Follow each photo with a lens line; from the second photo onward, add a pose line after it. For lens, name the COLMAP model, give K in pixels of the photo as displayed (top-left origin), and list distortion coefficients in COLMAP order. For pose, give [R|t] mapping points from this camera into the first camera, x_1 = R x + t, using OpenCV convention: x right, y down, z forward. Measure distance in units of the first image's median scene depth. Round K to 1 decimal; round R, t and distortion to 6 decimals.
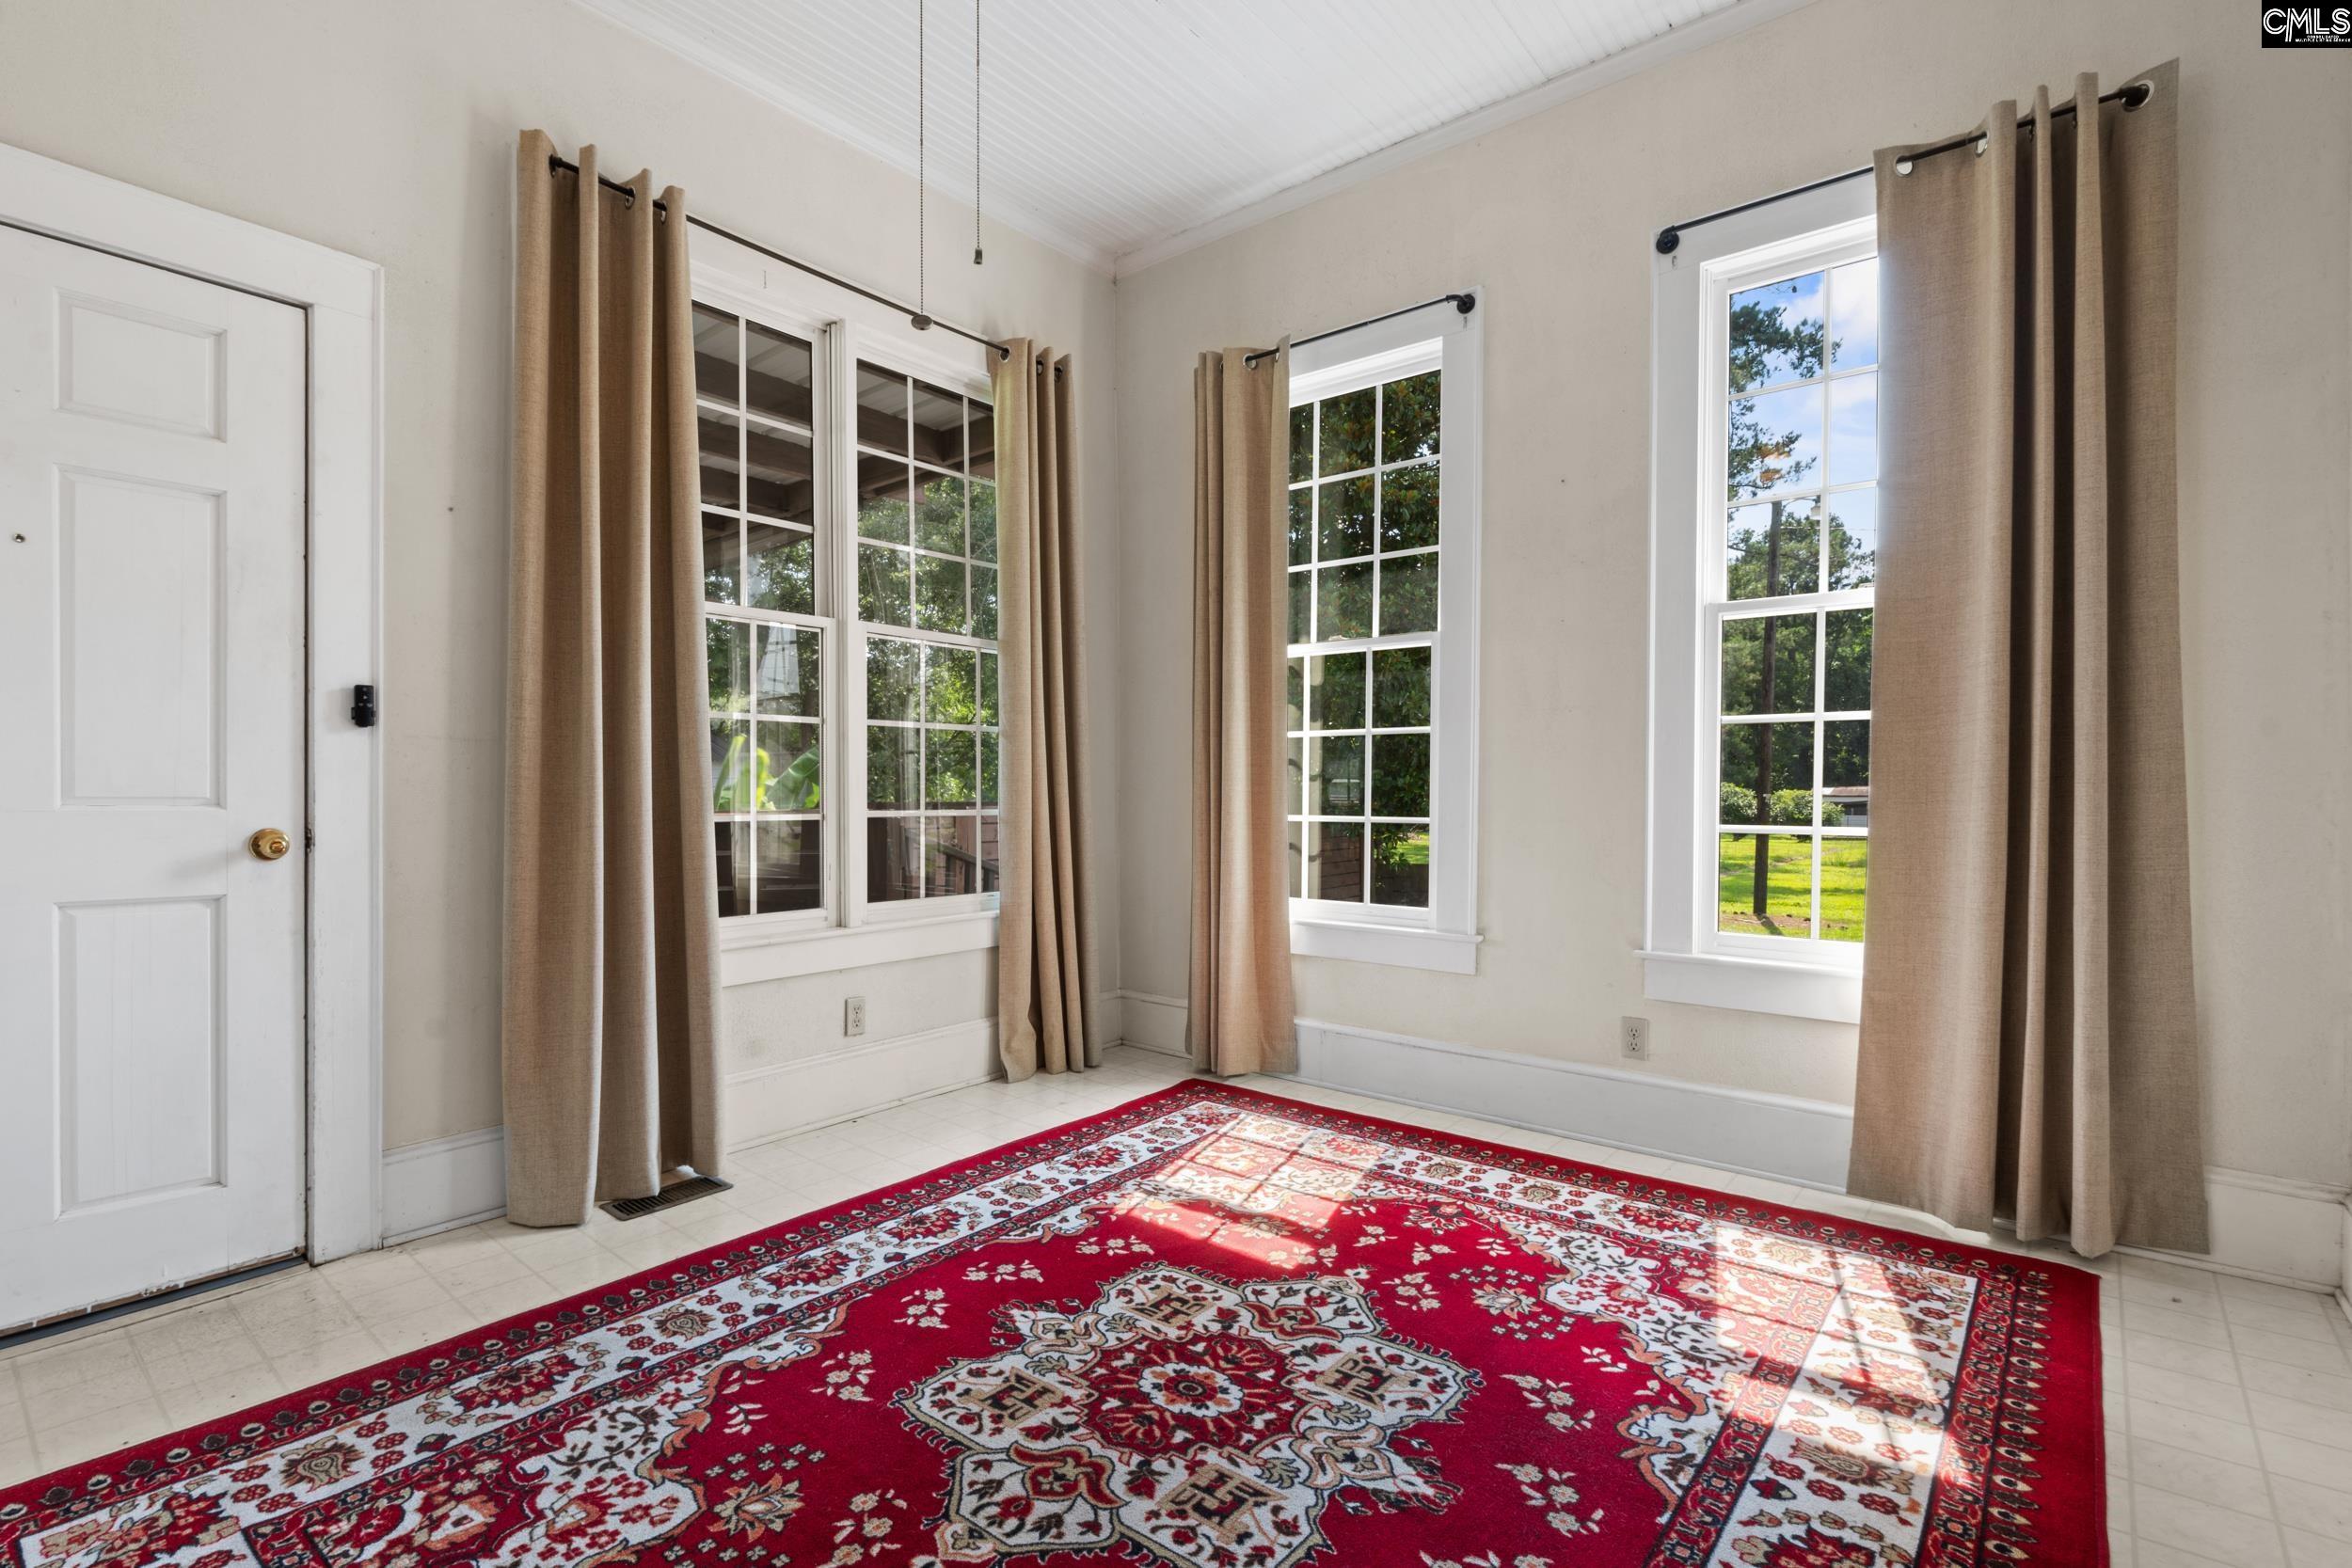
lens RADIAL K [[1099.7, 0, 1154.2], [0, 1099.7, 805.5], [0, 0, 1]] dist [-0.003053, -0.000571]
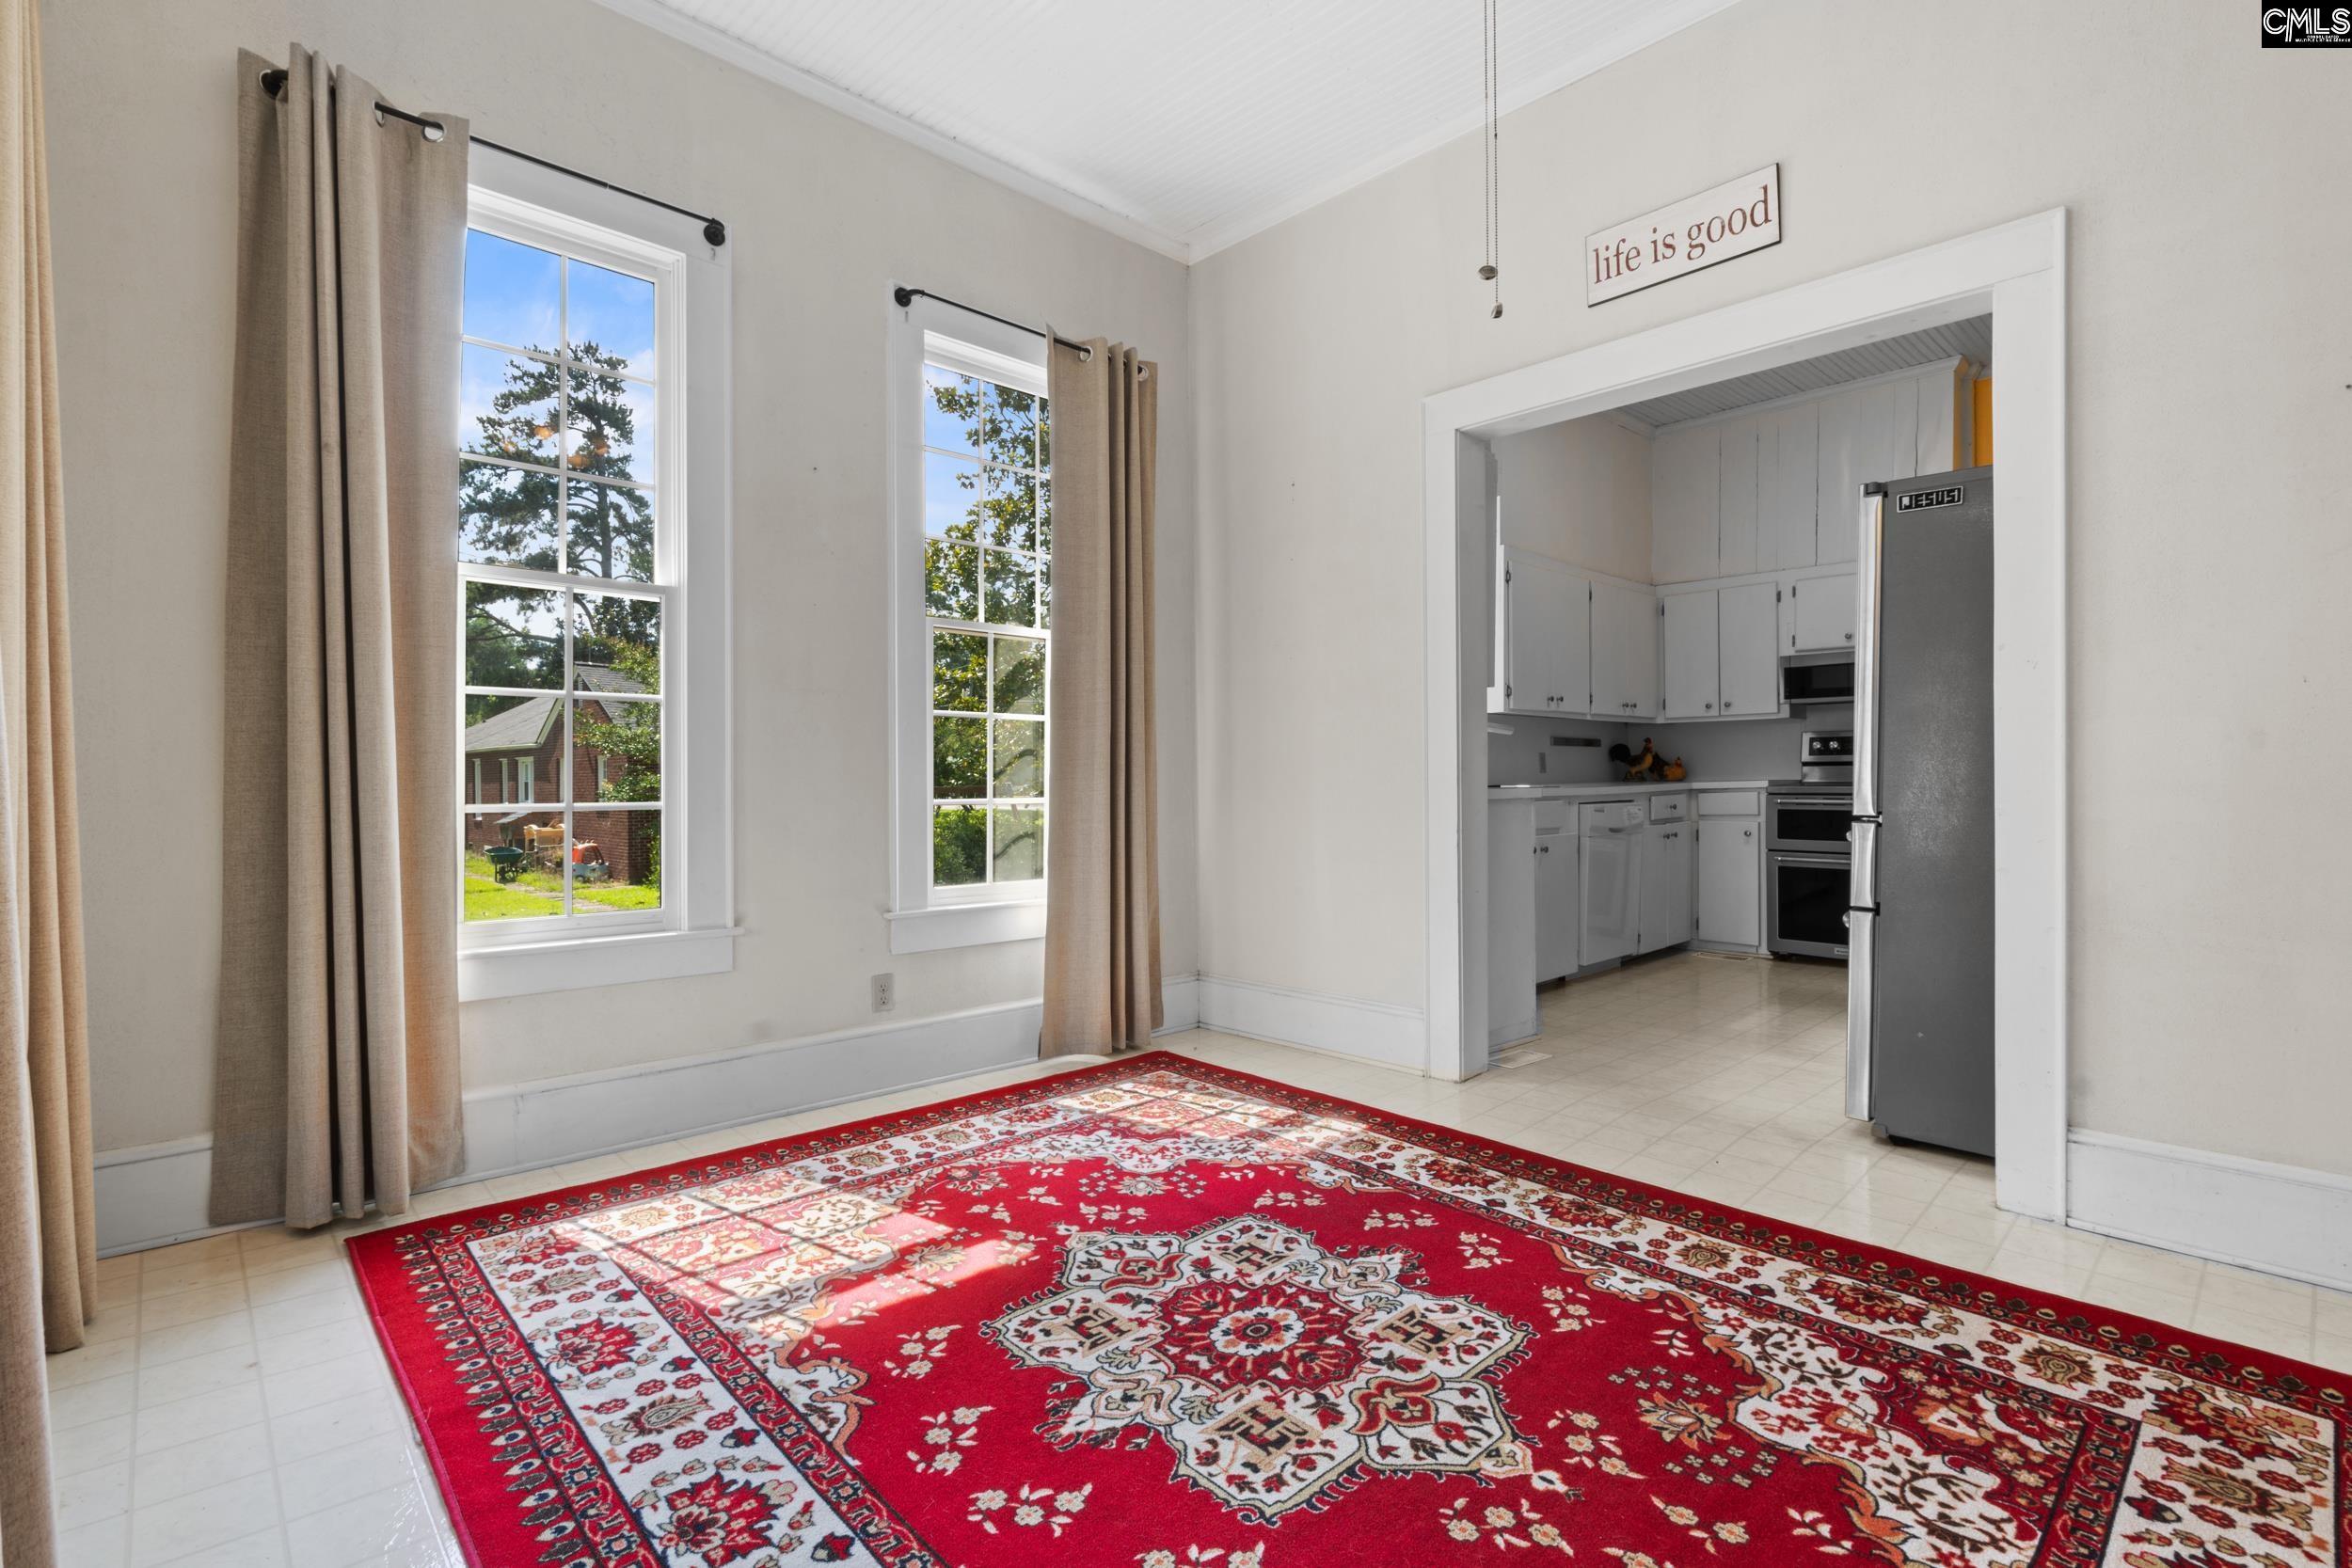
lens RADIAL K [[1088.3, 0, 1161.5], [0, 1088.3, 777.5], [0, 0, 1]] dist [-0.003914, -0.000307]
pose [[0.121286, -0.000461, 0.992618, -0.828914], [0.013276, 0.999911, -0.001158, -0.000624], [-0.992529, 0.013318, 0.121281, 0.781471]]
